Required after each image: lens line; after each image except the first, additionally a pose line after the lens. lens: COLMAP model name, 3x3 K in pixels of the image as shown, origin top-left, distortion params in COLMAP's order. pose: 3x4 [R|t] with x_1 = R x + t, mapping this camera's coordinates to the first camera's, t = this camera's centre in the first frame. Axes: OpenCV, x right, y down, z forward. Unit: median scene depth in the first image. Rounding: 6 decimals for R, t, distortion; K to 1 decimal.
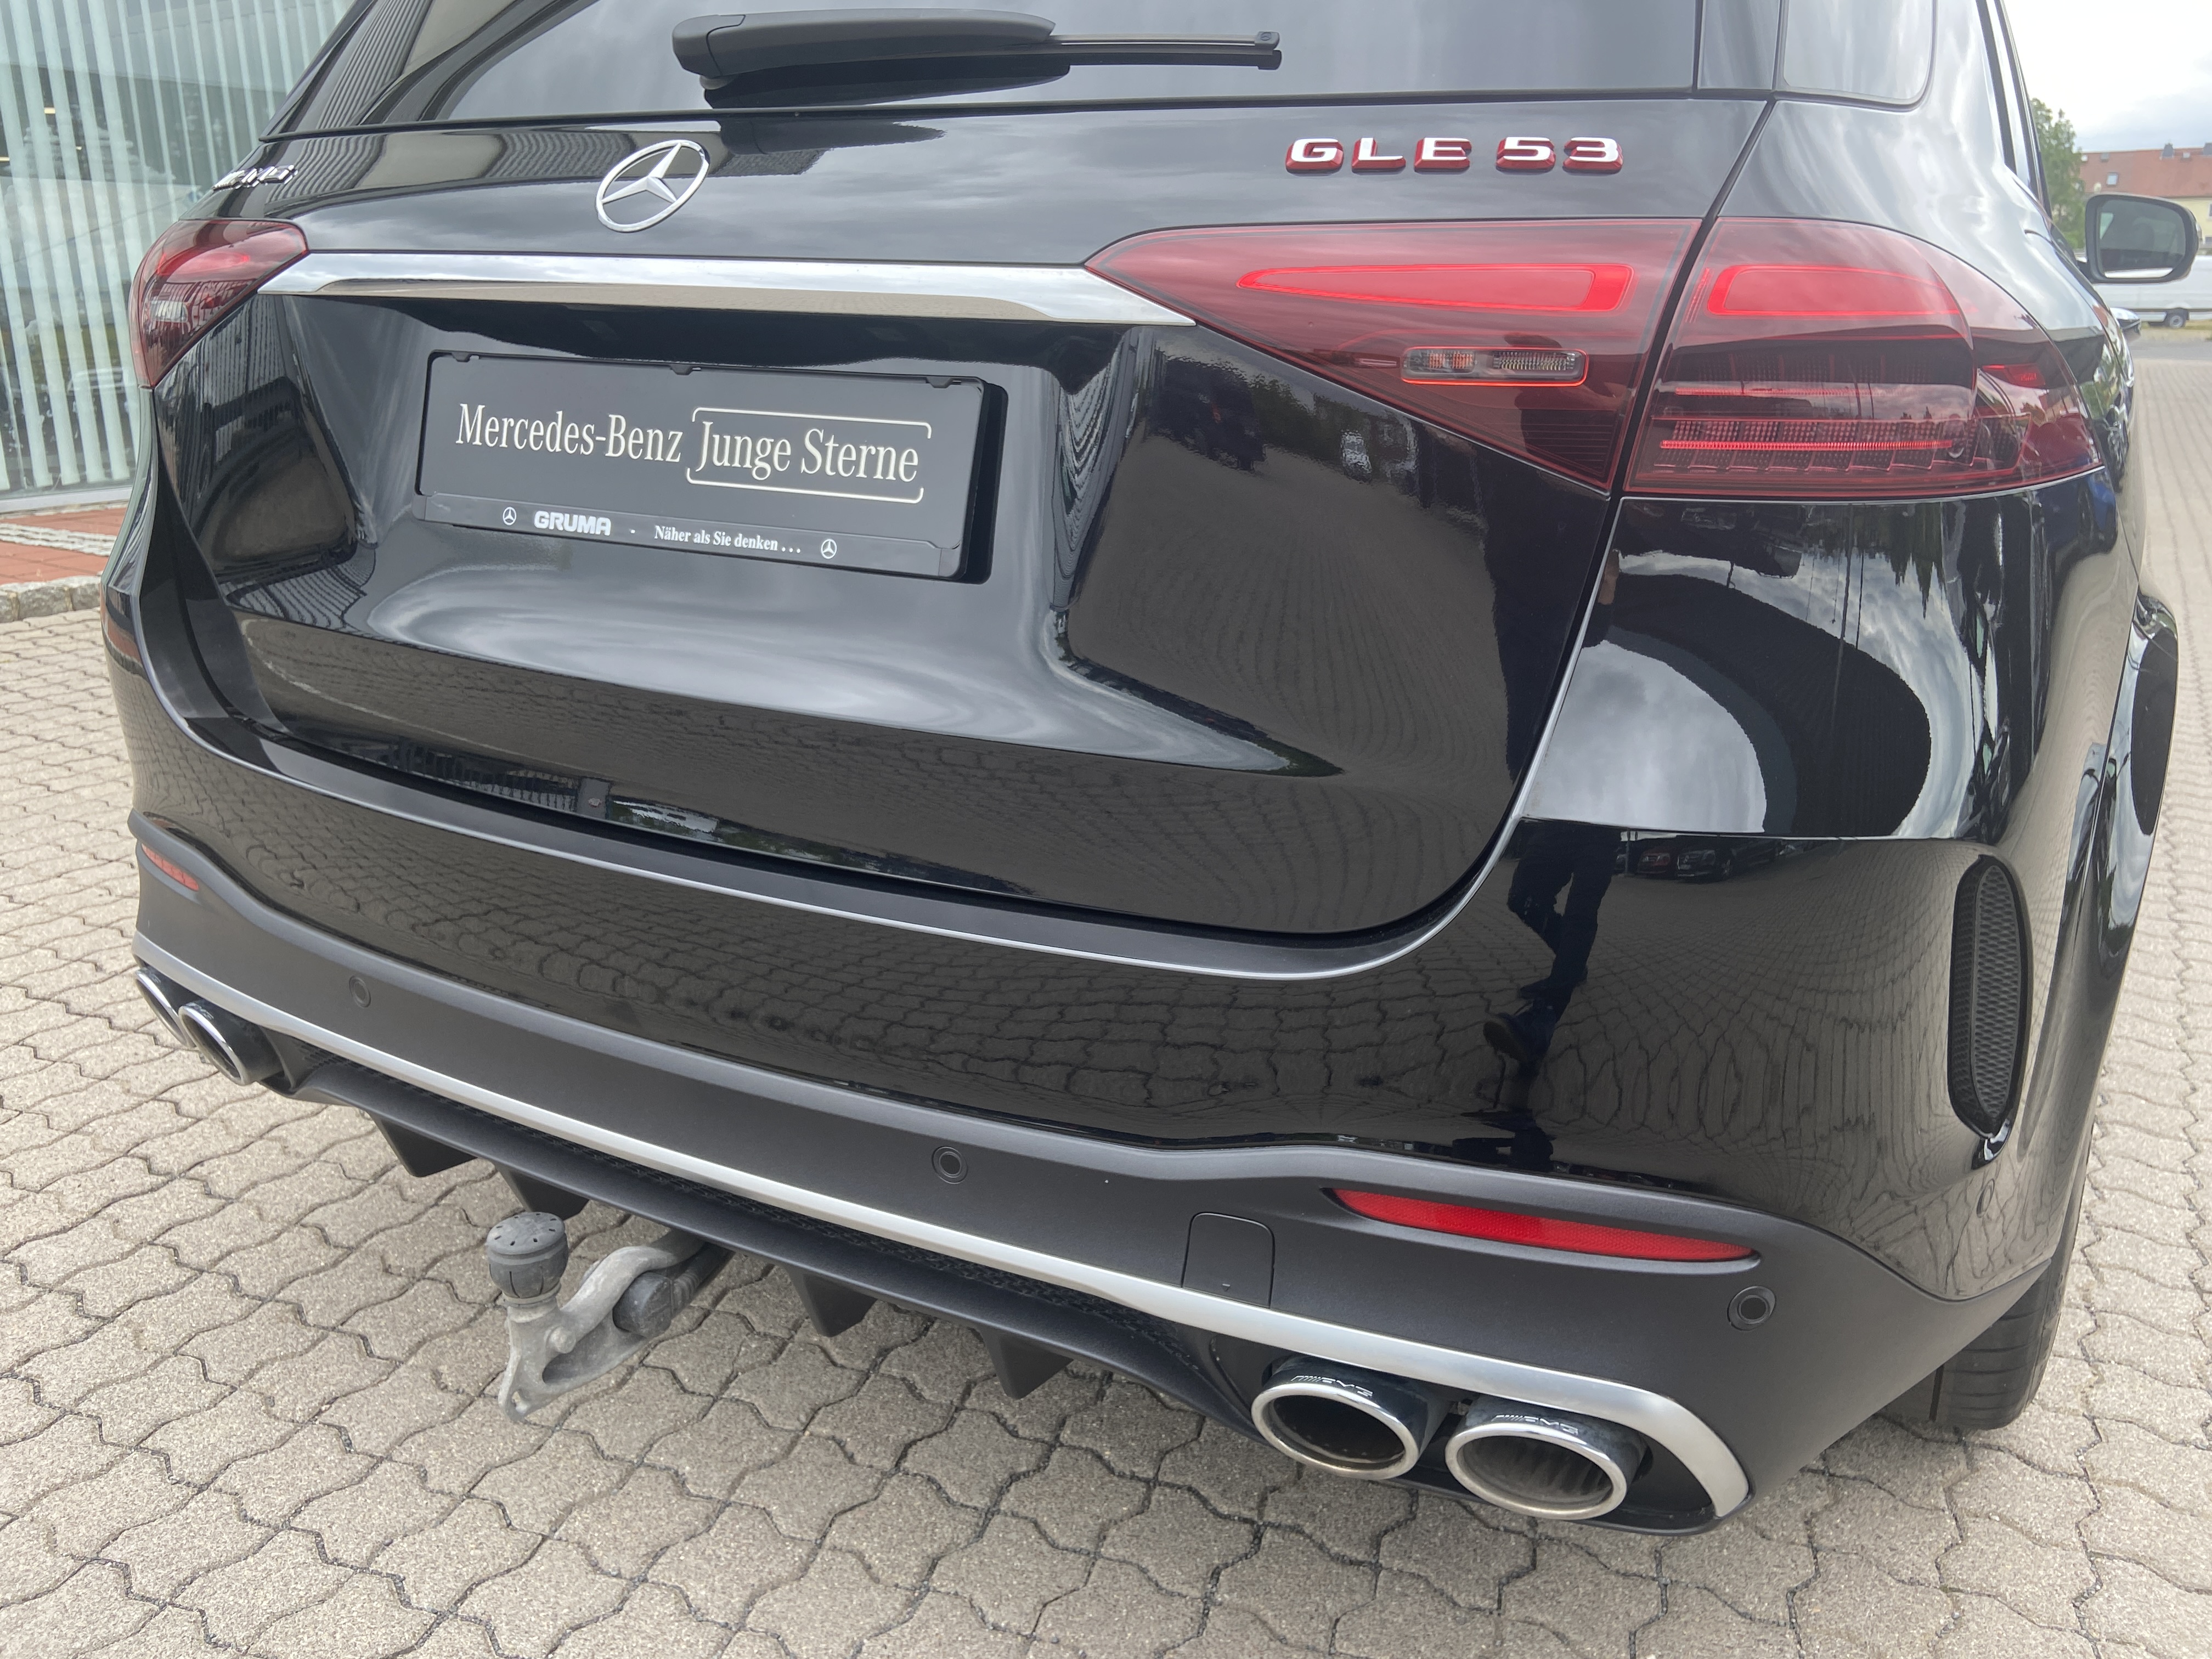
lens RADIAL K [[1668.5, 0, 1109.5], [0, 1668.5, 795.7], [0, 0, 1]] dist [0.117330, -0.153590]
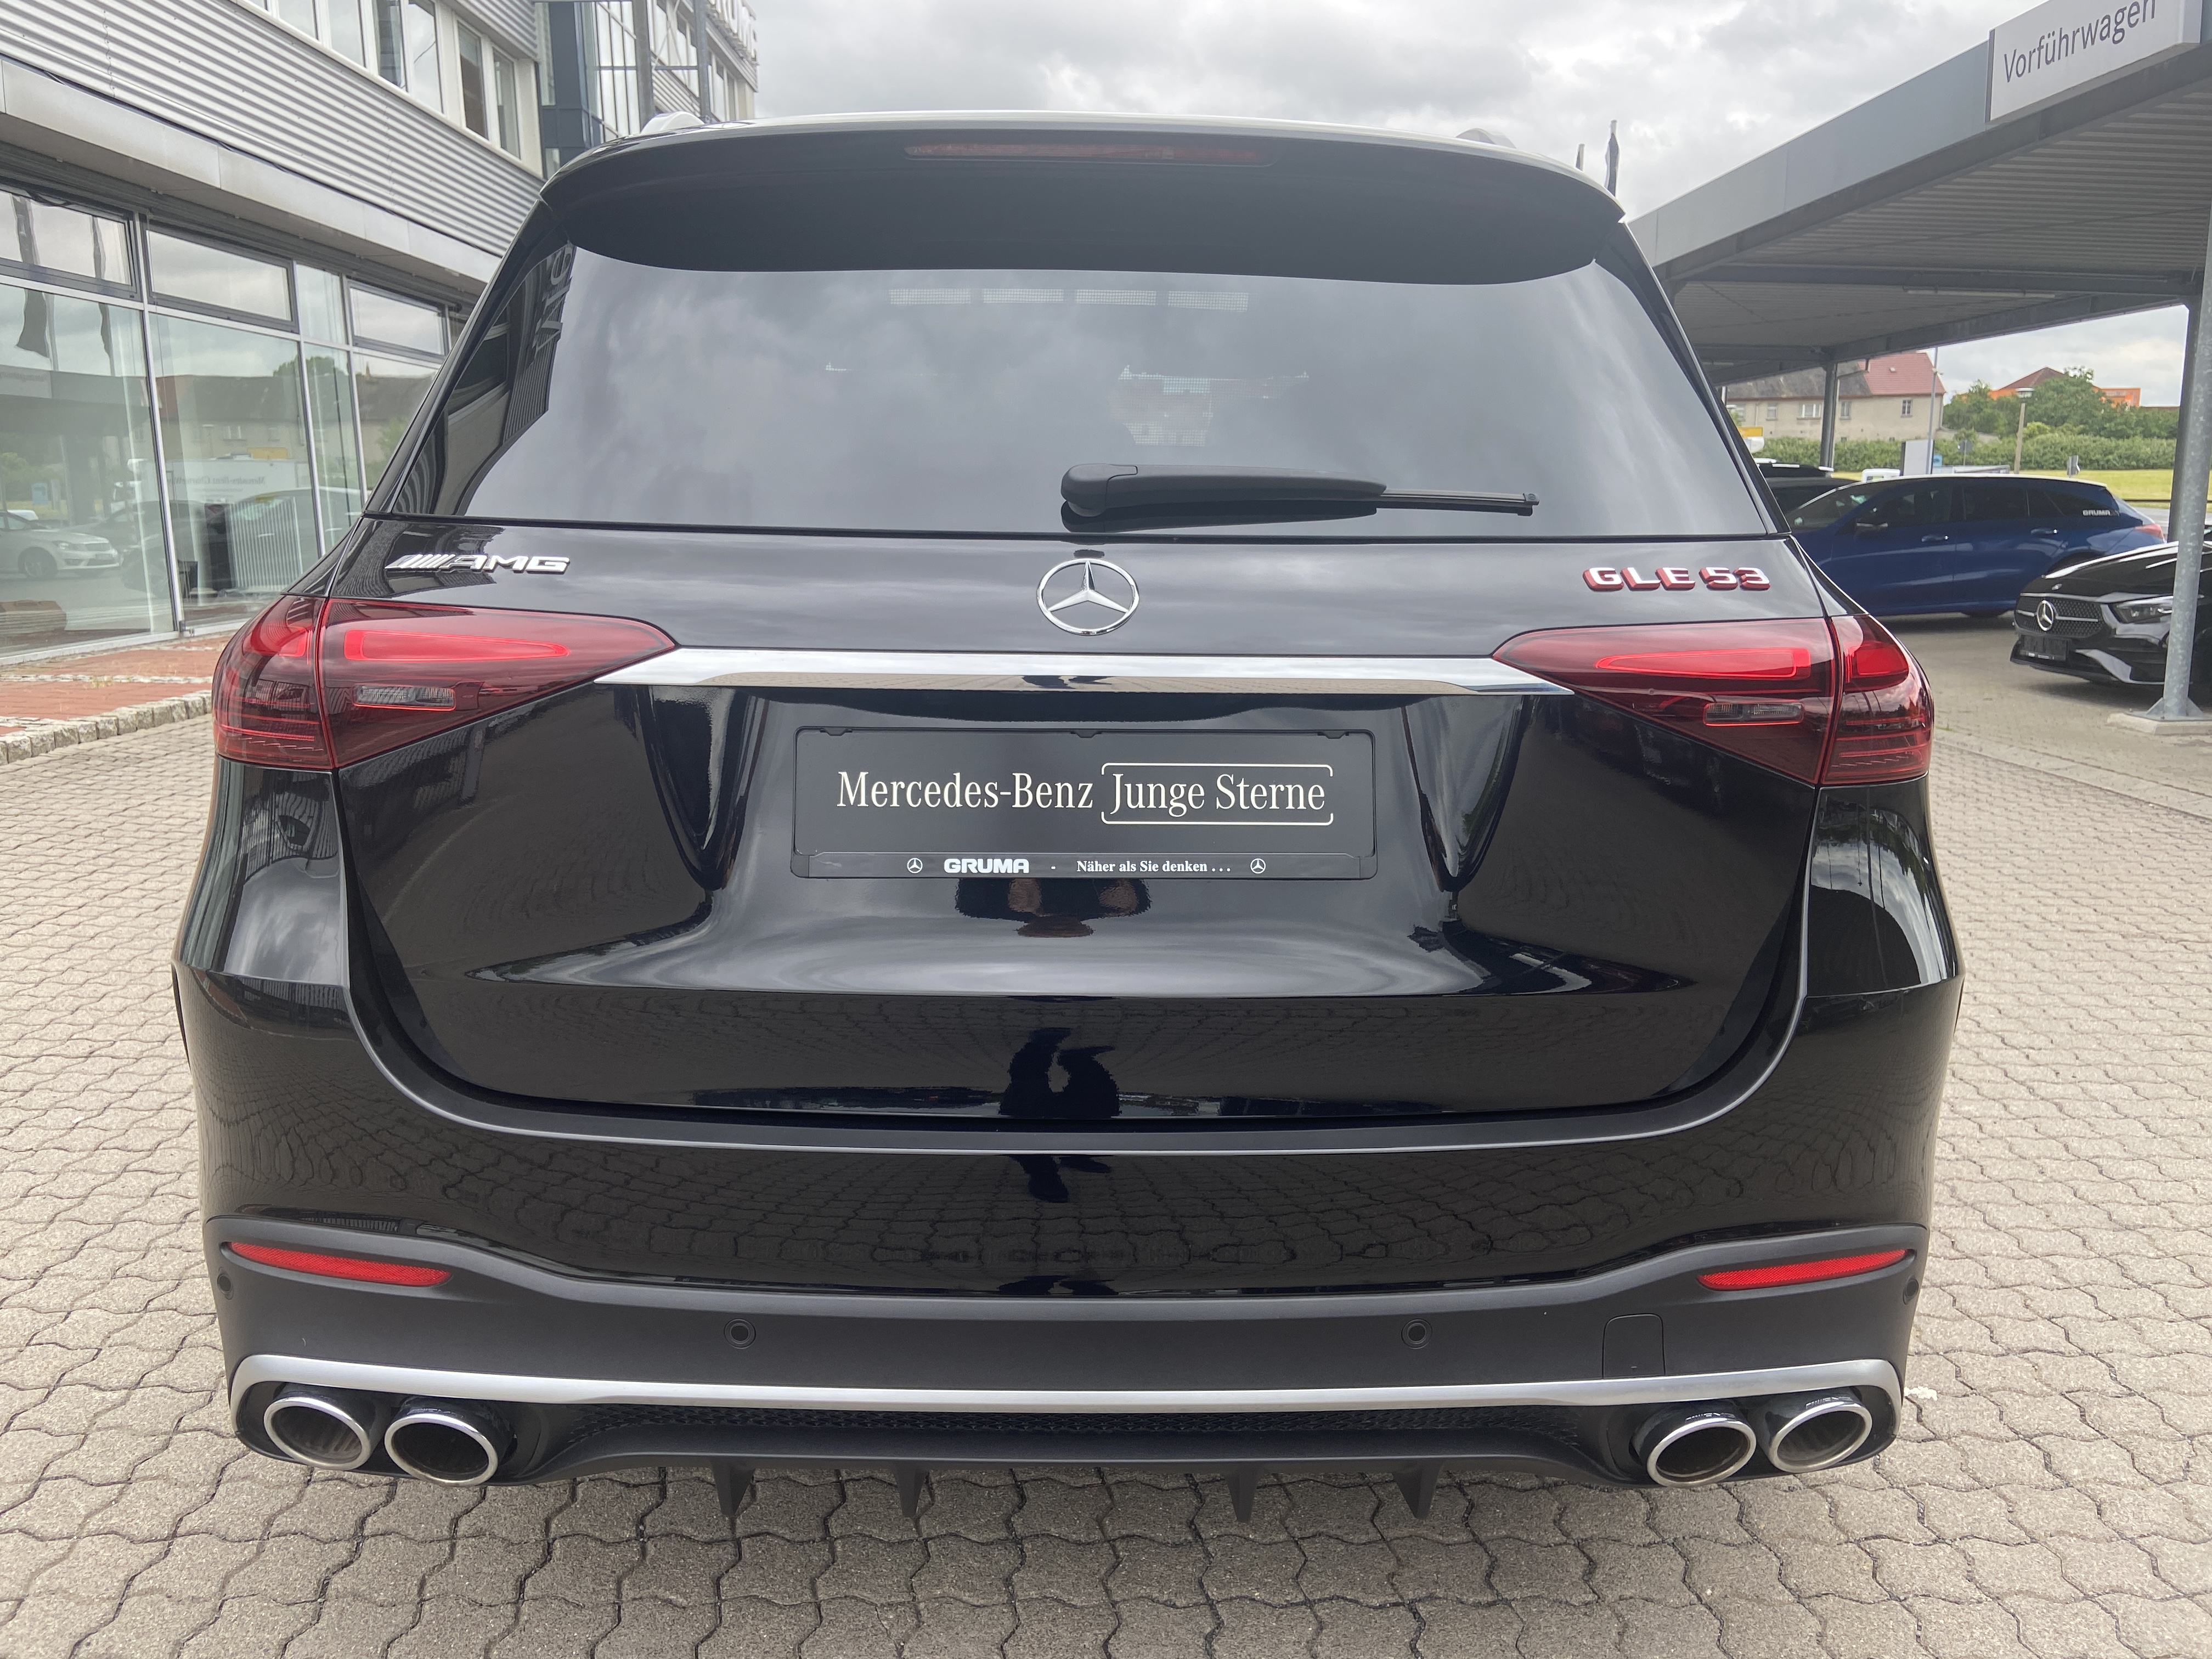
lens RADIAL K [[1668.5, 0, 1109.5], [0, 1668.5, 795.7], [0, 0, 1]] dist [0.117330, -0.153590]
pose [[0.865939, -0.092046, 0.491606, -0.824087], [0.143994, 0.987184, -0.068803, -0.119400], [-0.478973, 0.130368, 0.868095, -0.056001]]
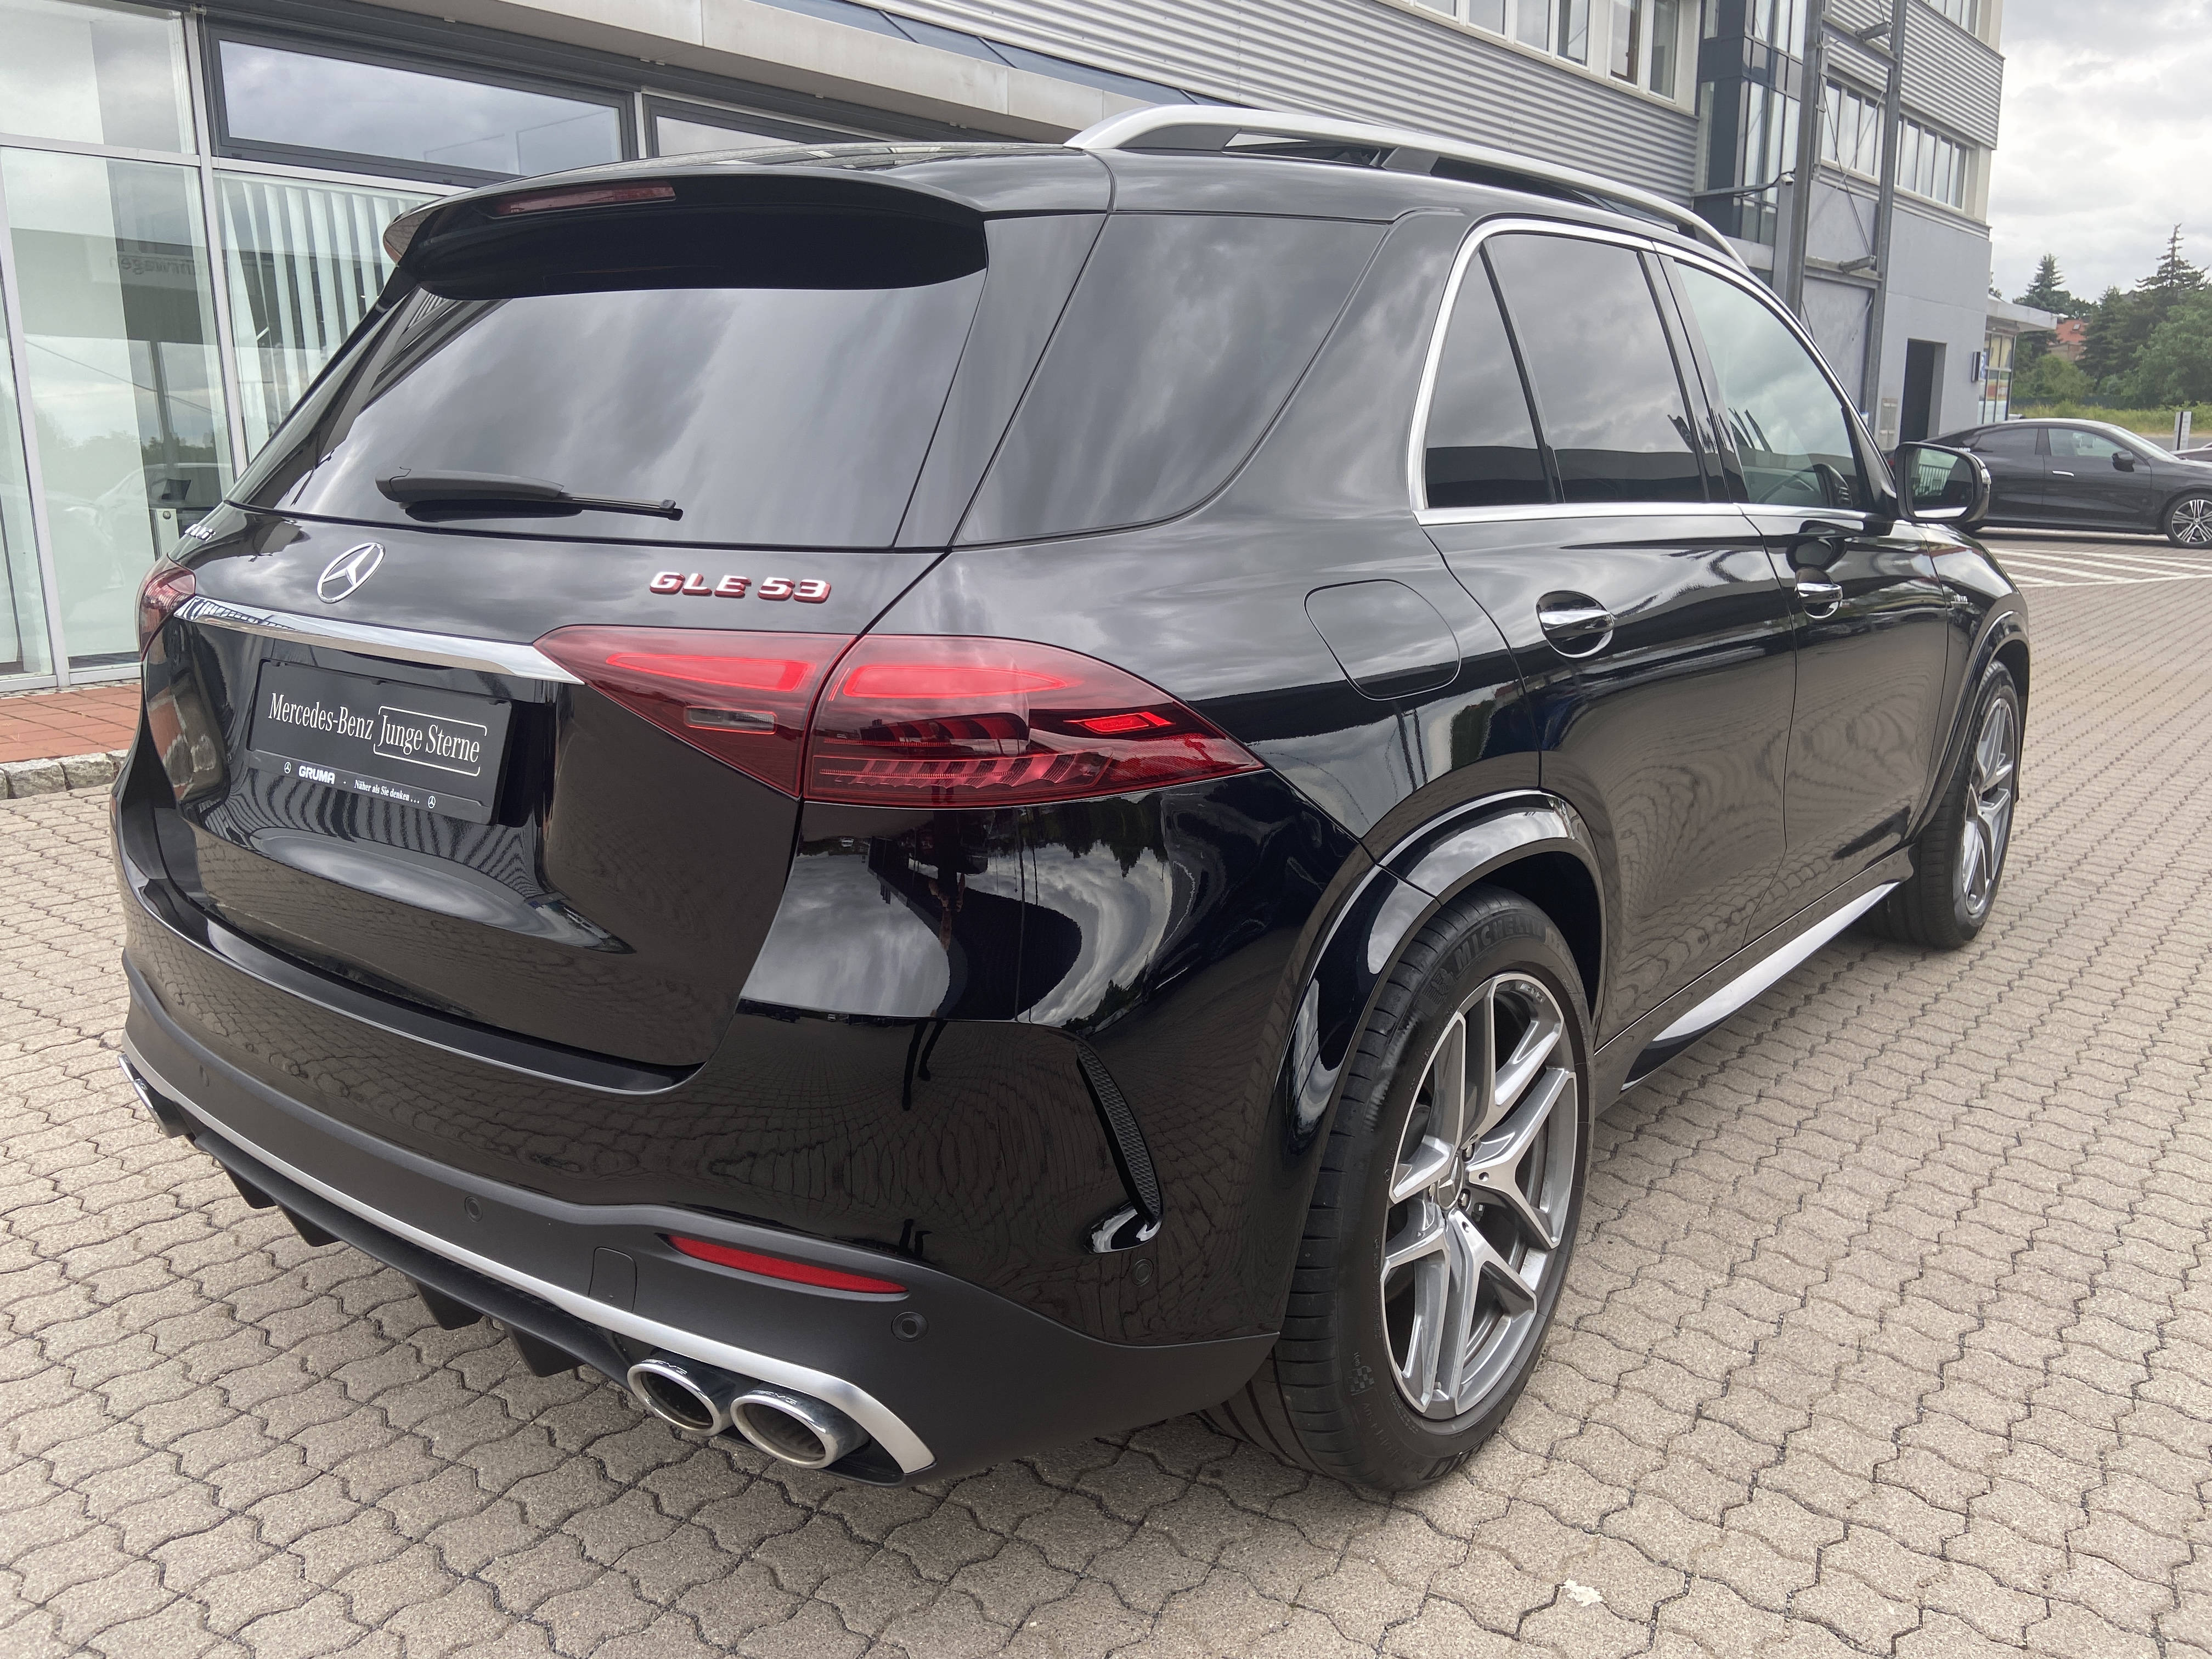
lens RADIAL K [[1668.5, 0, 1109.5], [0, 1668.5, 795.7], [0, 0, 1]] dist [0.117330, -0.153590]
pose [[0.986676, 0.026373, -0.160544, 0.654028], [-0.038268, 0.996710, -0.071453, -0.060306], [0.158131, 0.076645, 0.984439, -0.414607]]
